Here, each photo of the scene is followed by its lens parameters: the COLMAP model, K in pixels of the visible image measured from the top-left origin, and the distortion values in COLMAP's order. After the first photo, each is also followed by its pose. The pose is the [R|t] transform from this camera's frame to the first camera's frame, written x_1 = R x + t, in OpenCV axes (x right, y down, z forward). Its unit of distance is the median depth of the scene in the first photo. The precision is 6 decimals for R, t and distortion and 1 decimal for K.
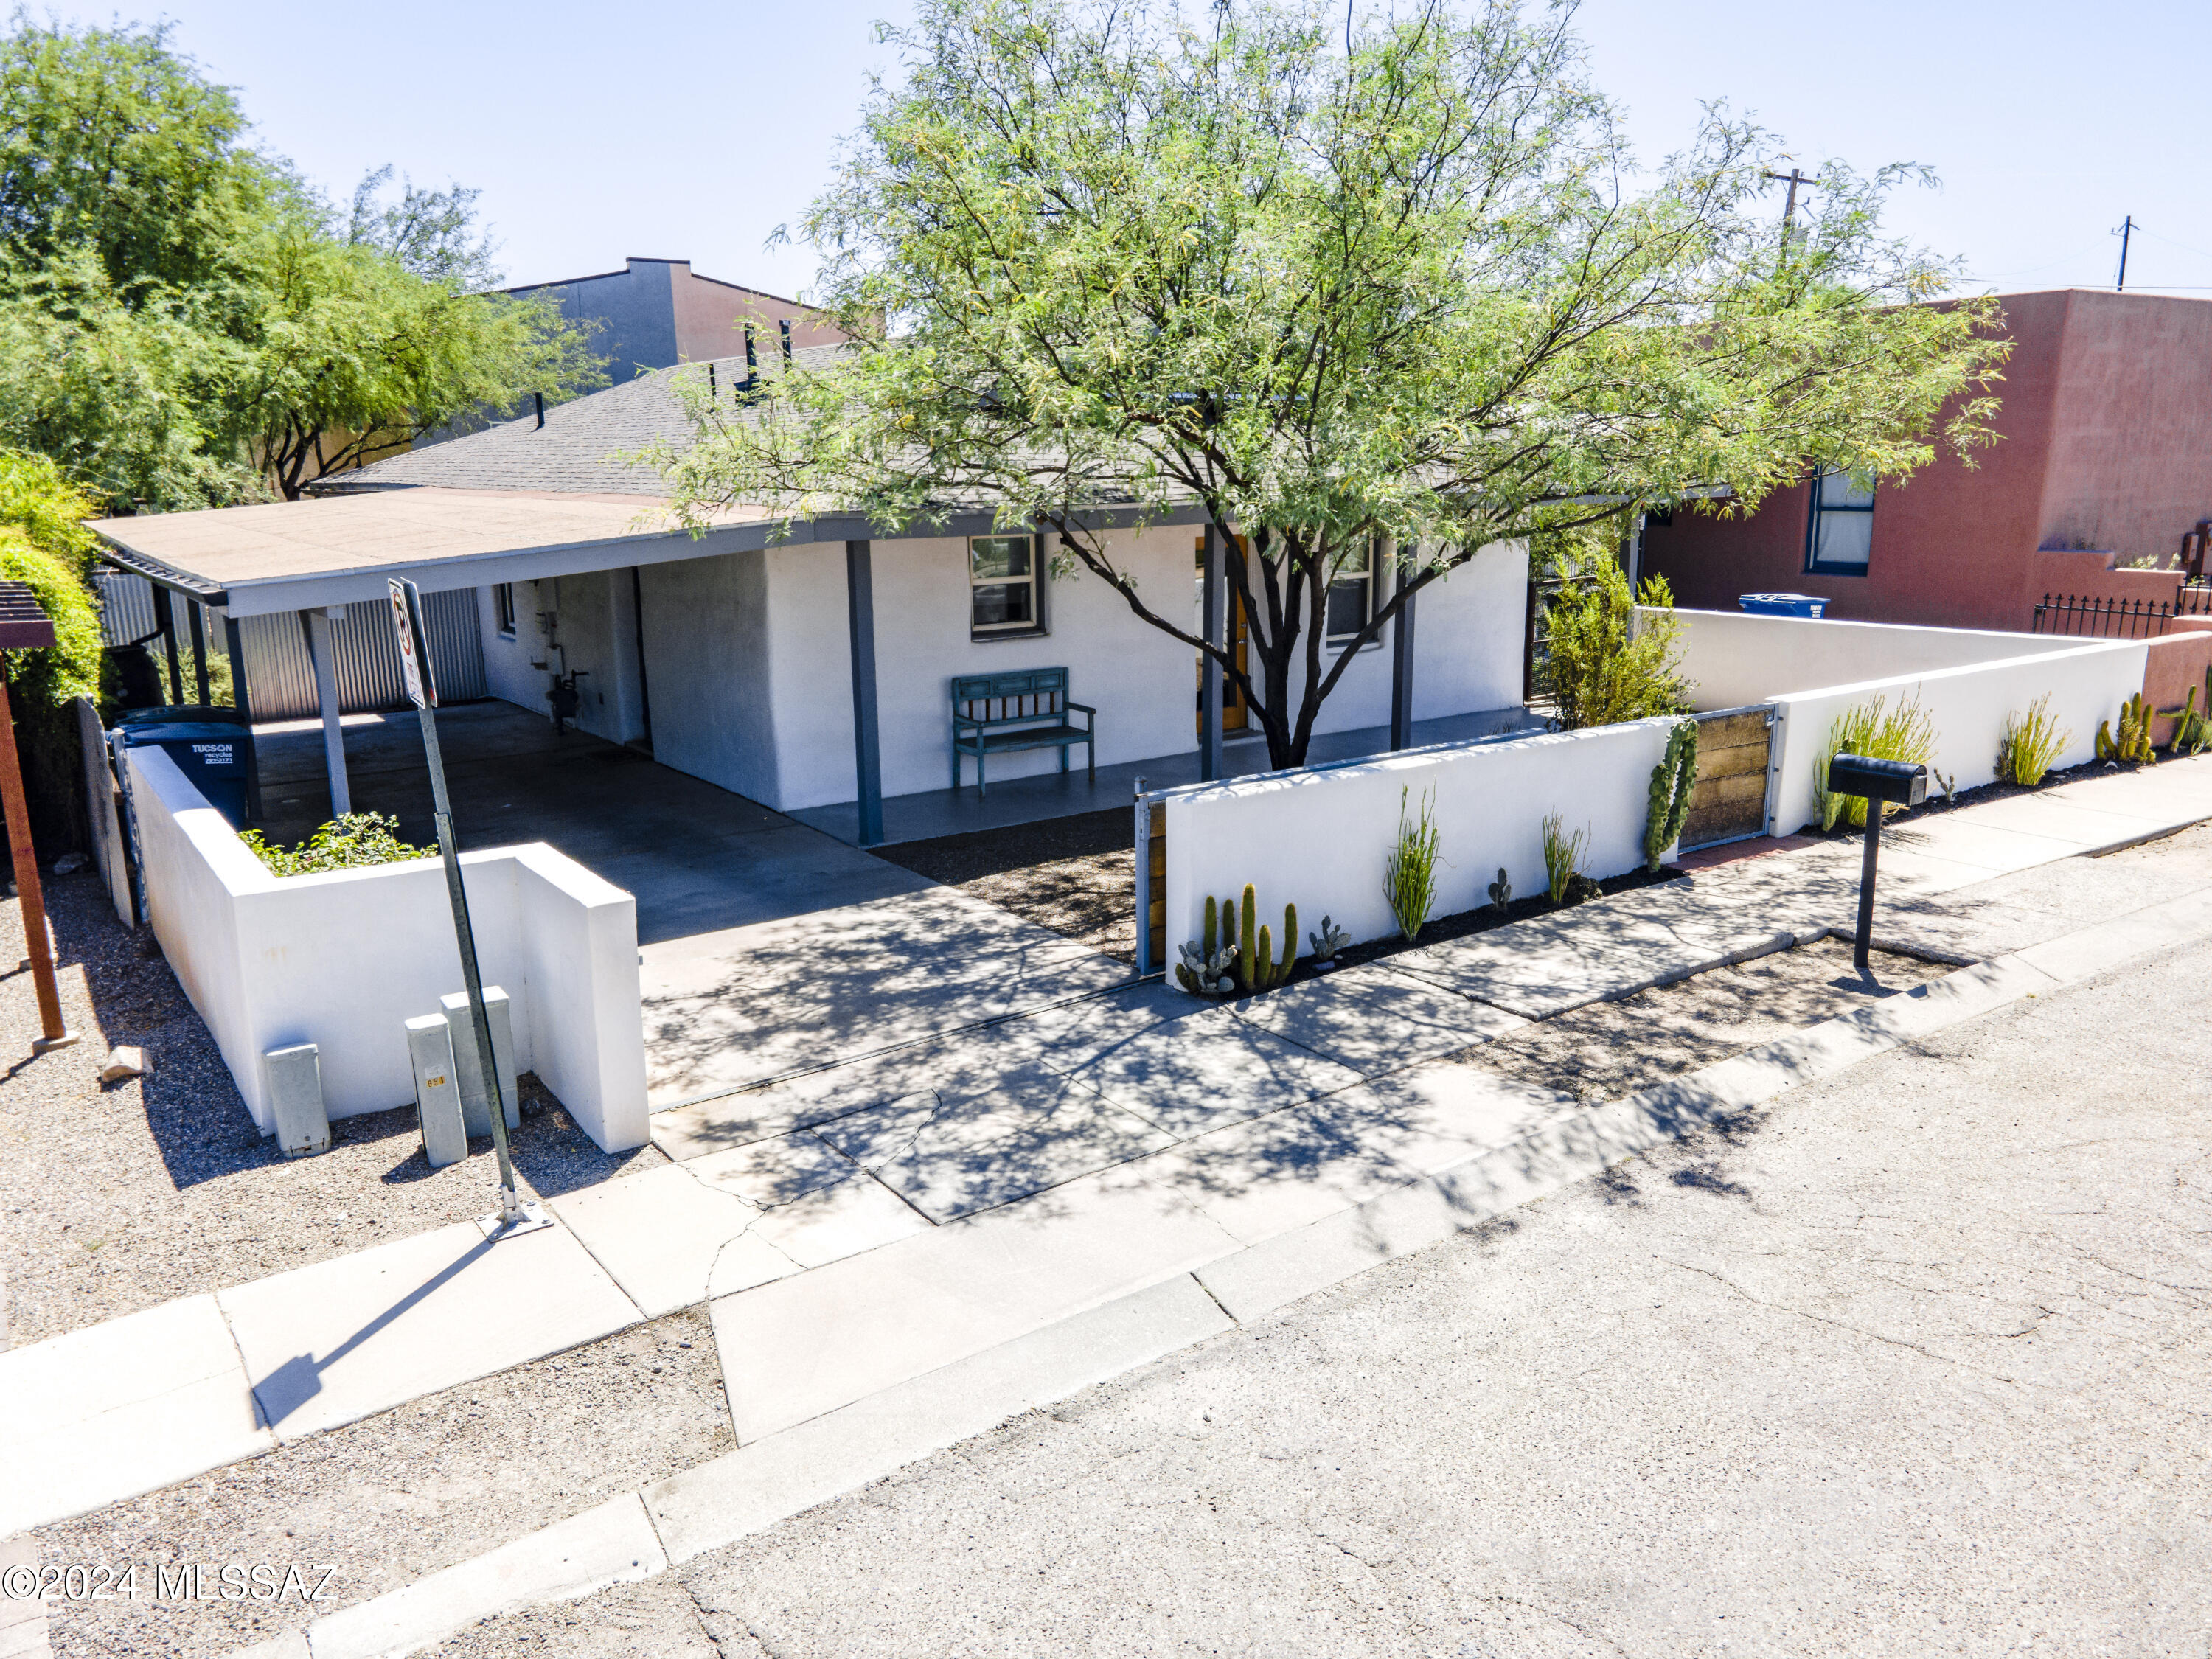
lens RADIAL K [[1608.7, 0, 1108.1], [0, 1608.7, 842.0], [0, 0, 1]] dist [0.035344, 0.016877]
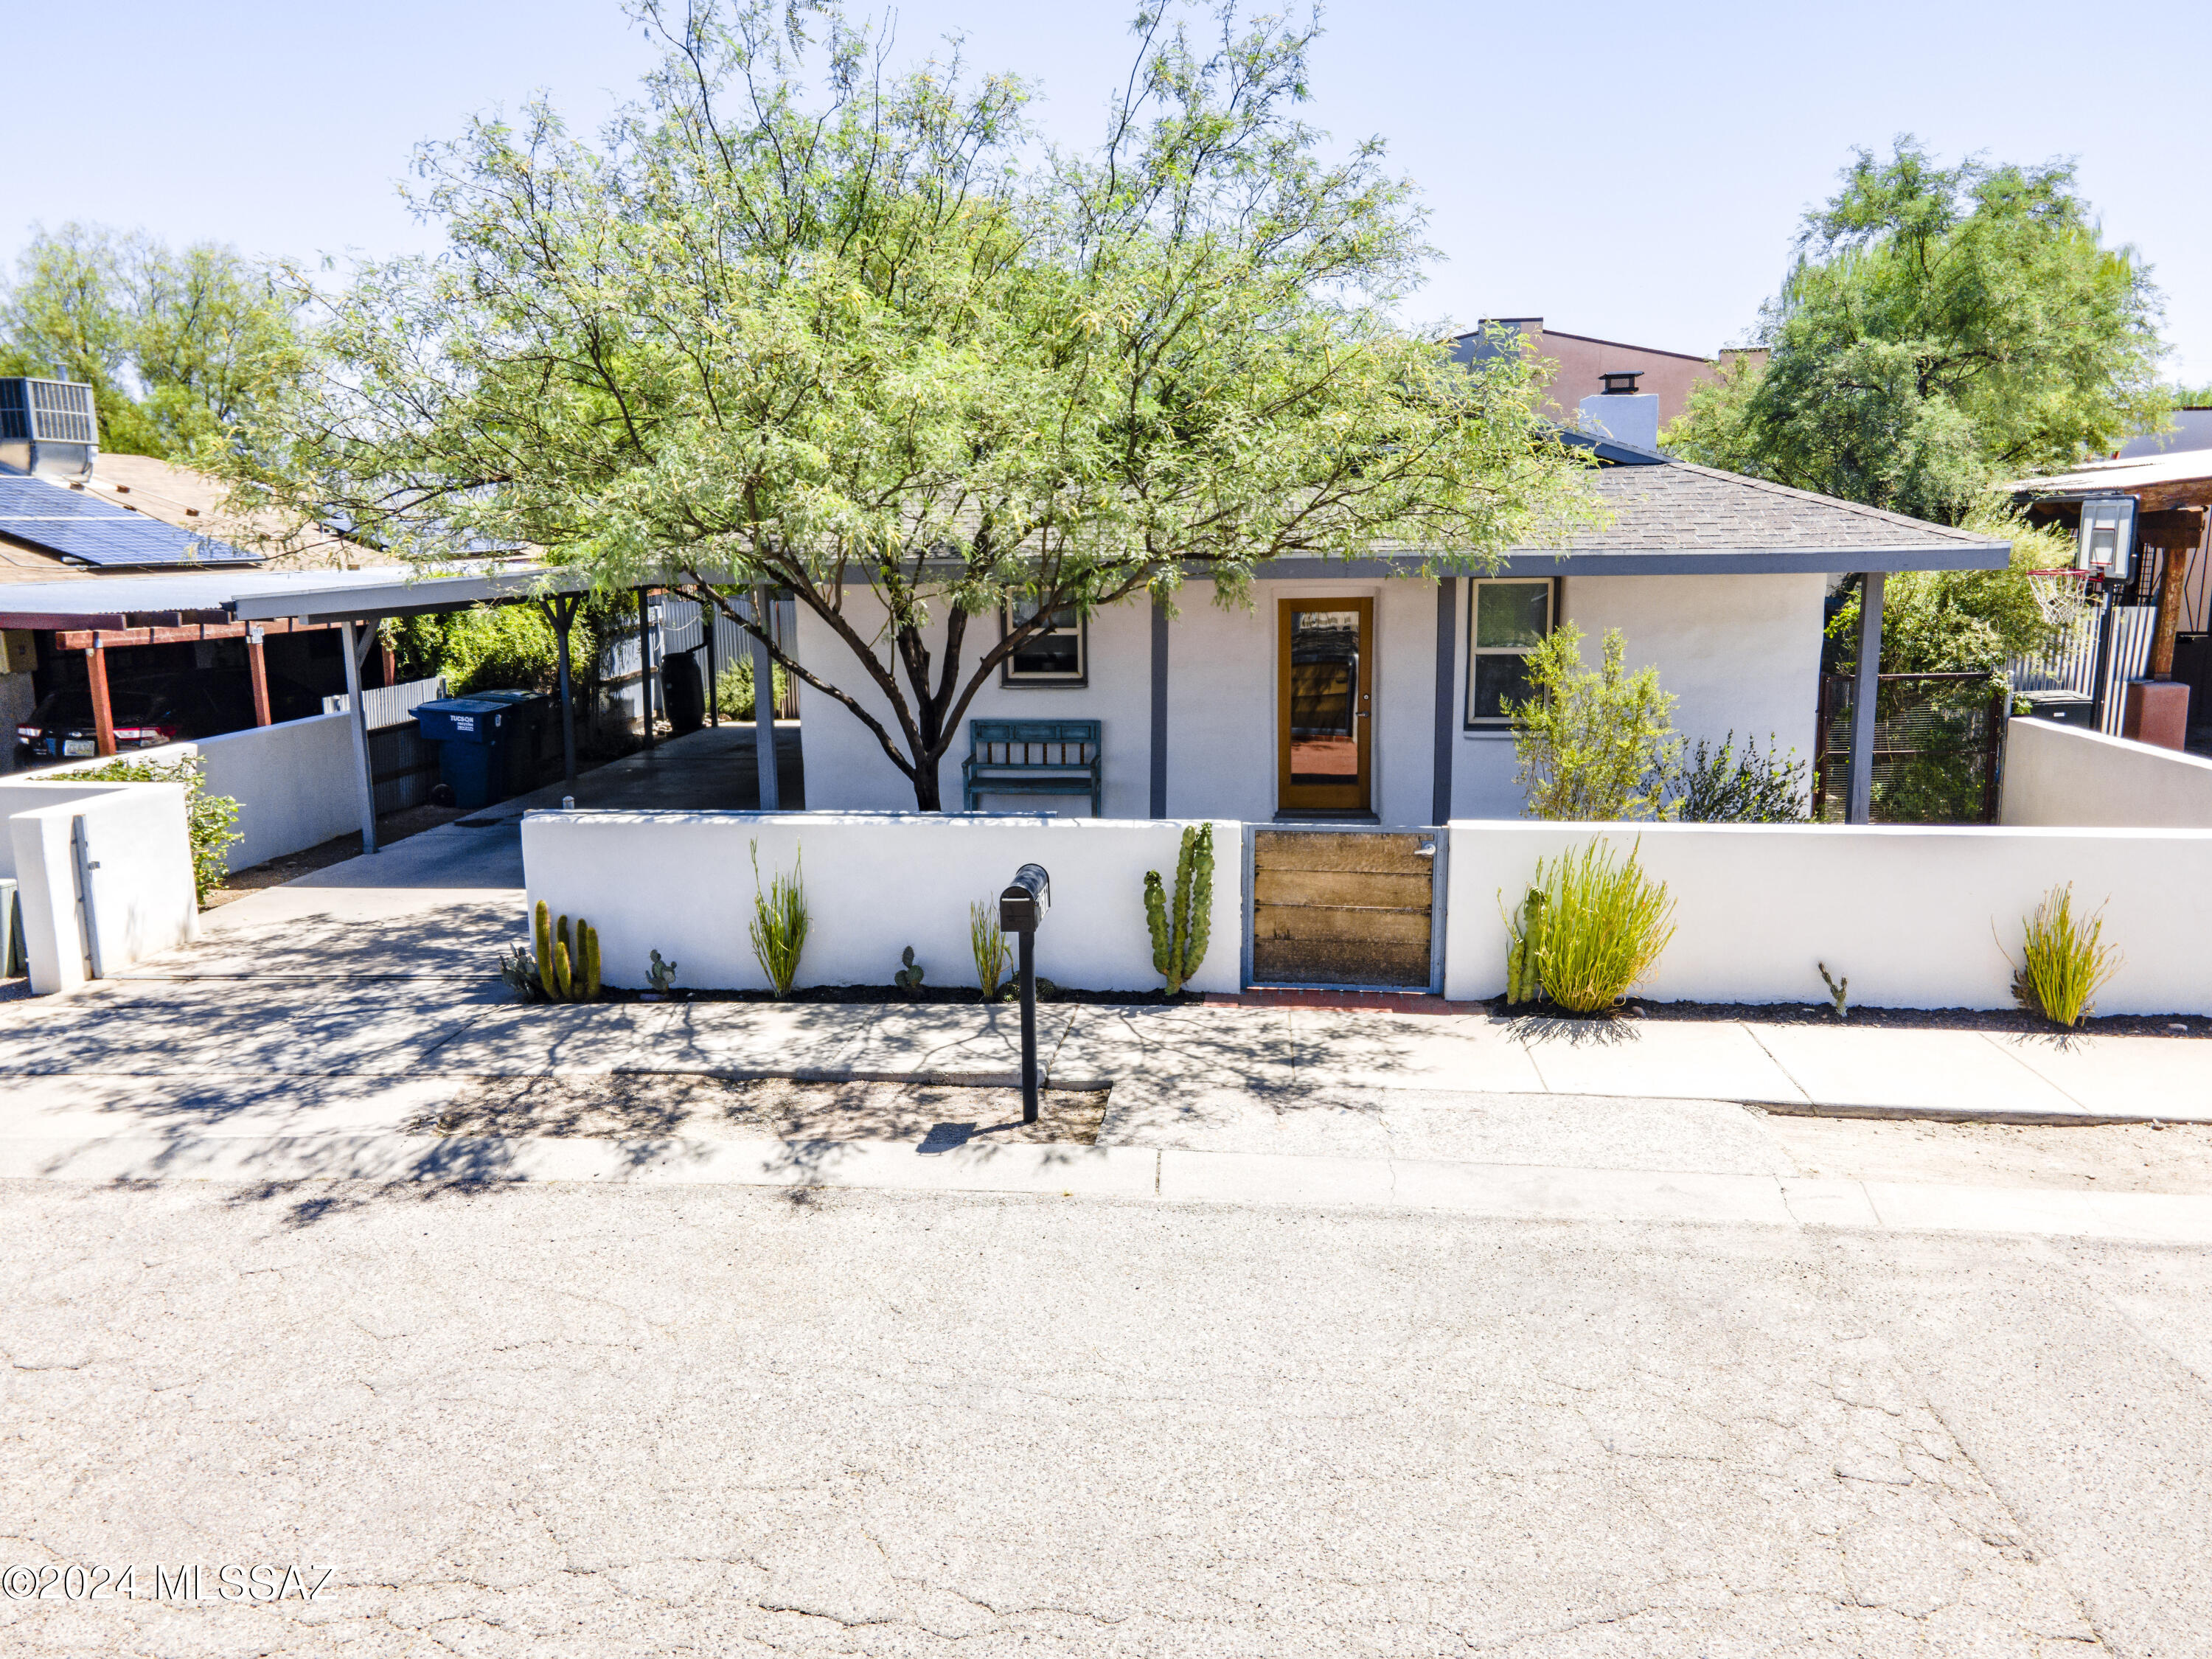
lens RADIAL K [[1608.7, 0, 1105.1], [0, 1608.7, 847.0], [0, 0, 1]] dist [0.035344, 0.016877]
pose [[0.750428, 0.134586, -0.647104, 1.036564], [-0.154560, 0.987637, 0.026172, -0.093266], [0.642626, 0.080376, 0.761952, 0.384948]]
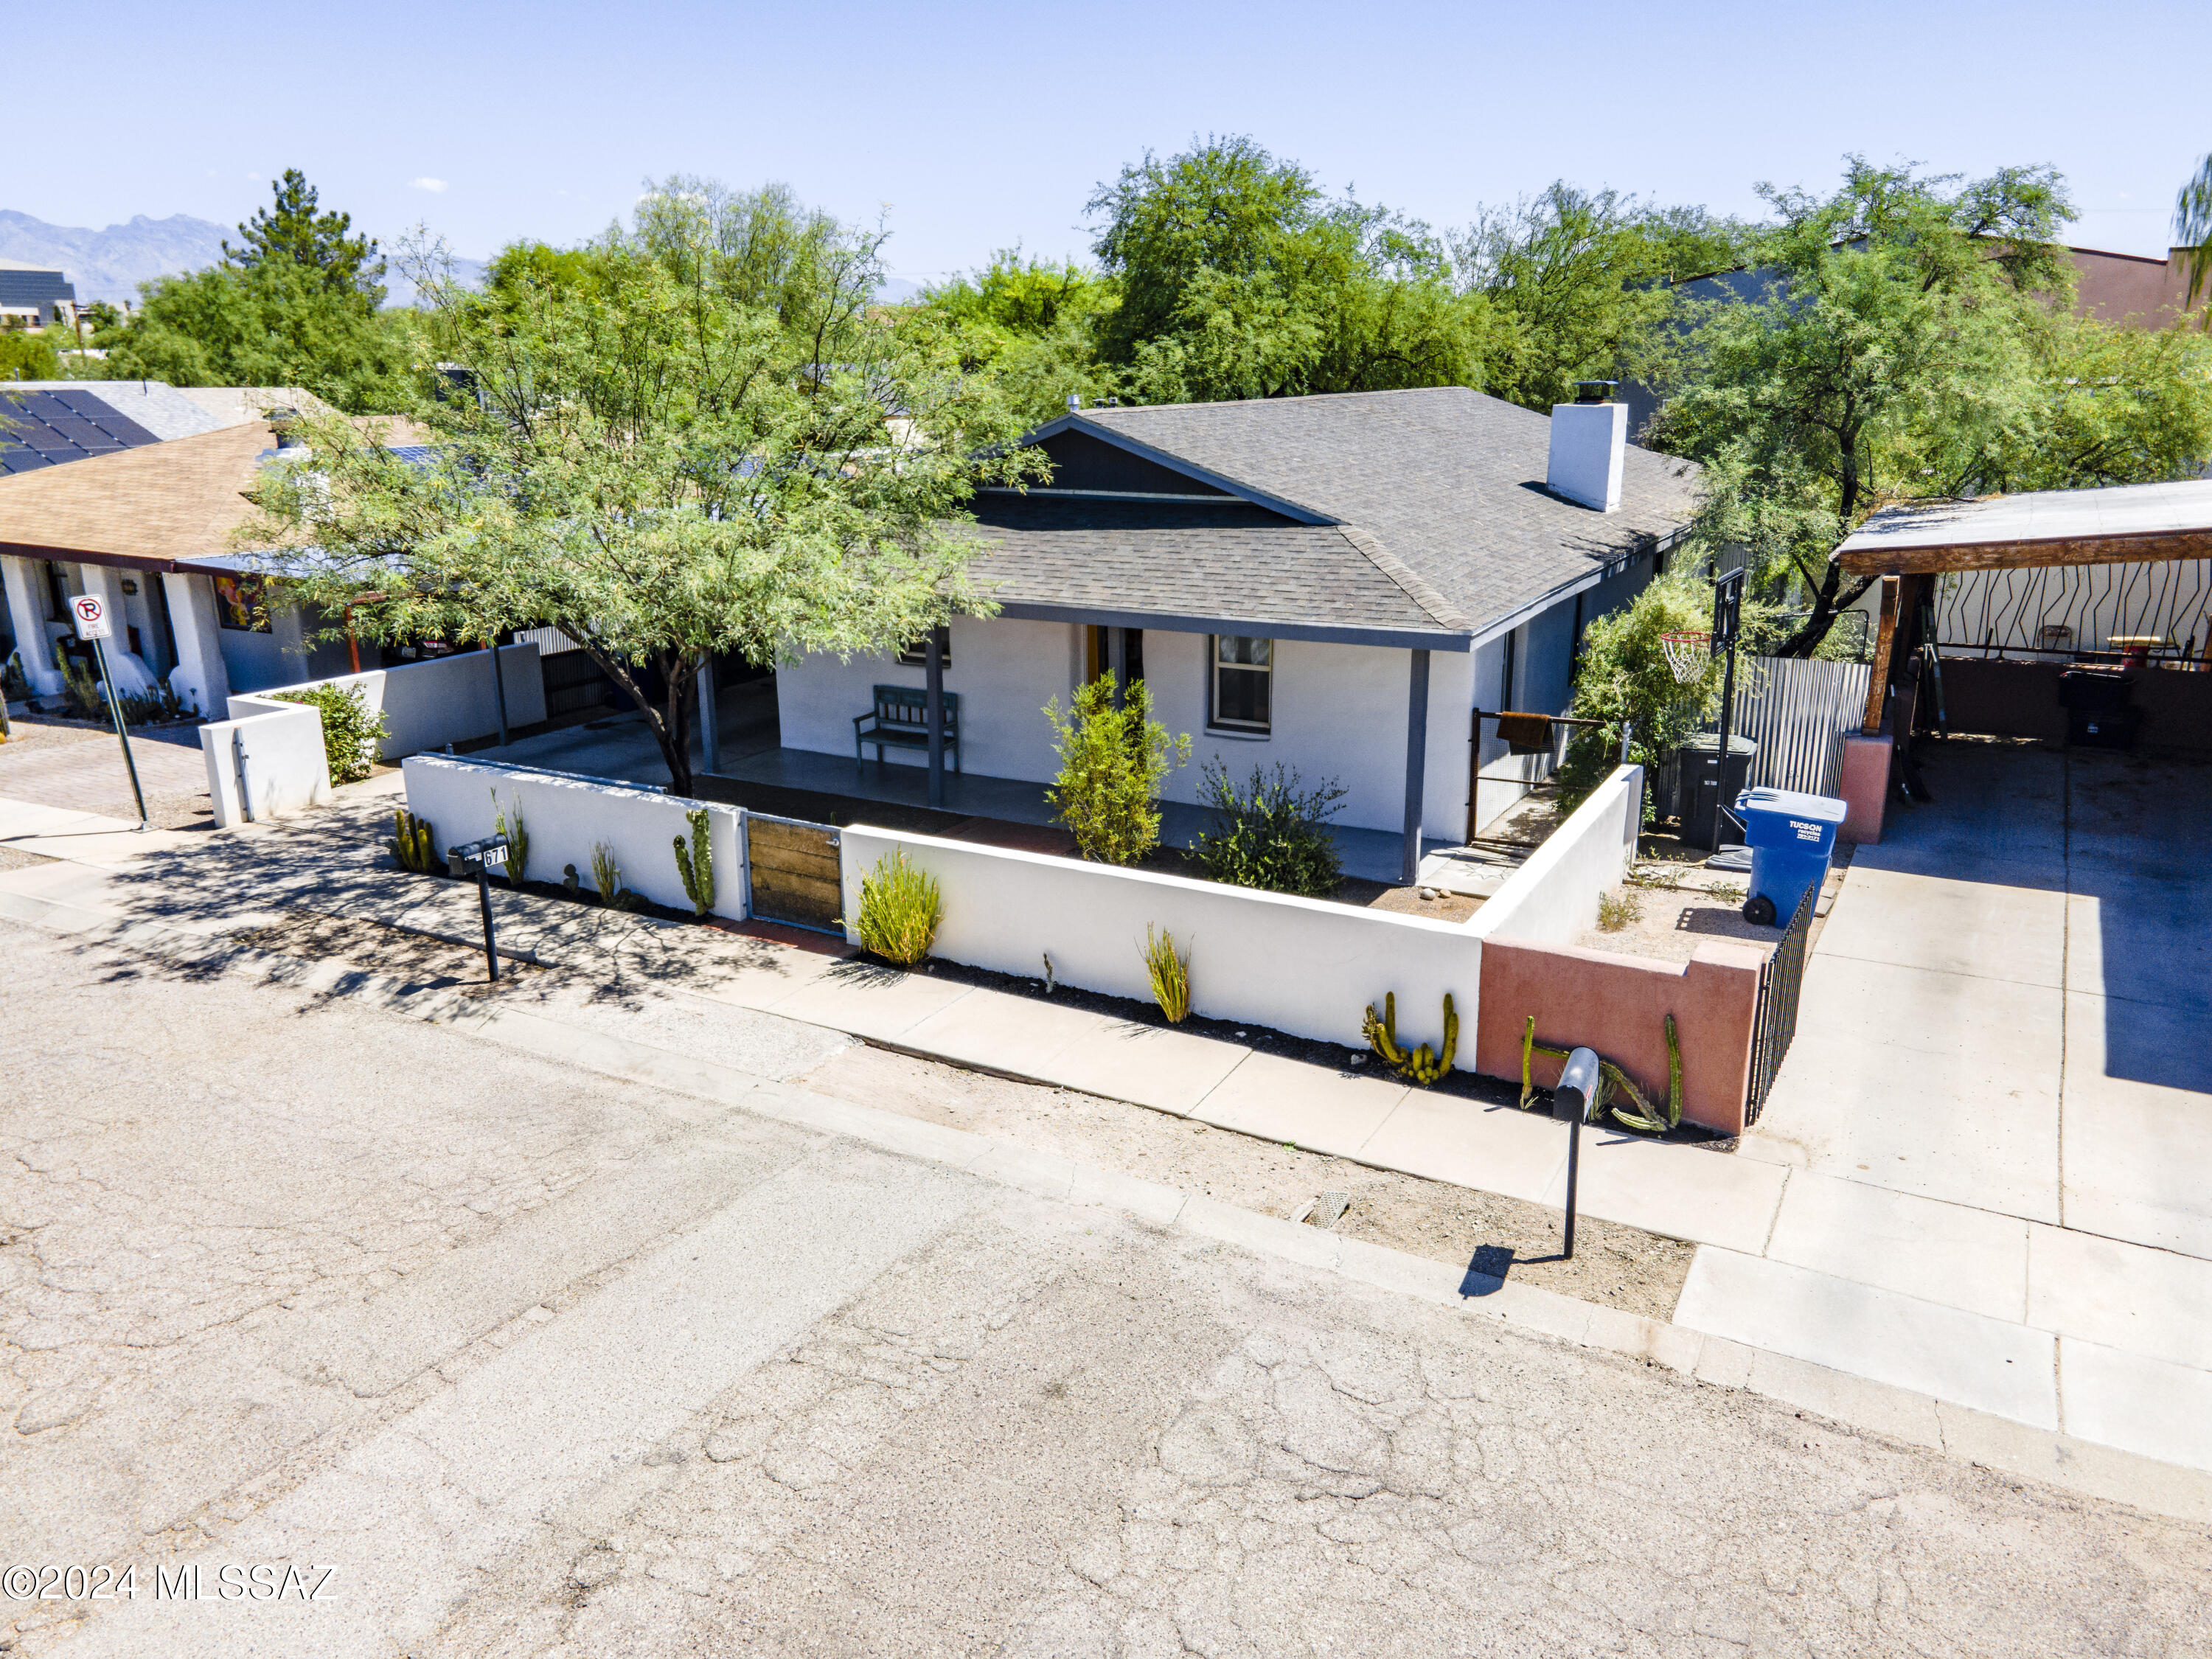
lens RADIAL K [[1608.7, 0, 1104.2], [0, 1608.7, 810.6], [0, 0, 1]] dist [0.035344, 0.016877]
pose [[0.430367, 0.250458, -0.867211, 1.933444], [-0.208753, 0.962306, 0.174325, -0.443048], [0.878184, 0.106010, 0.466429, 0.819588]]
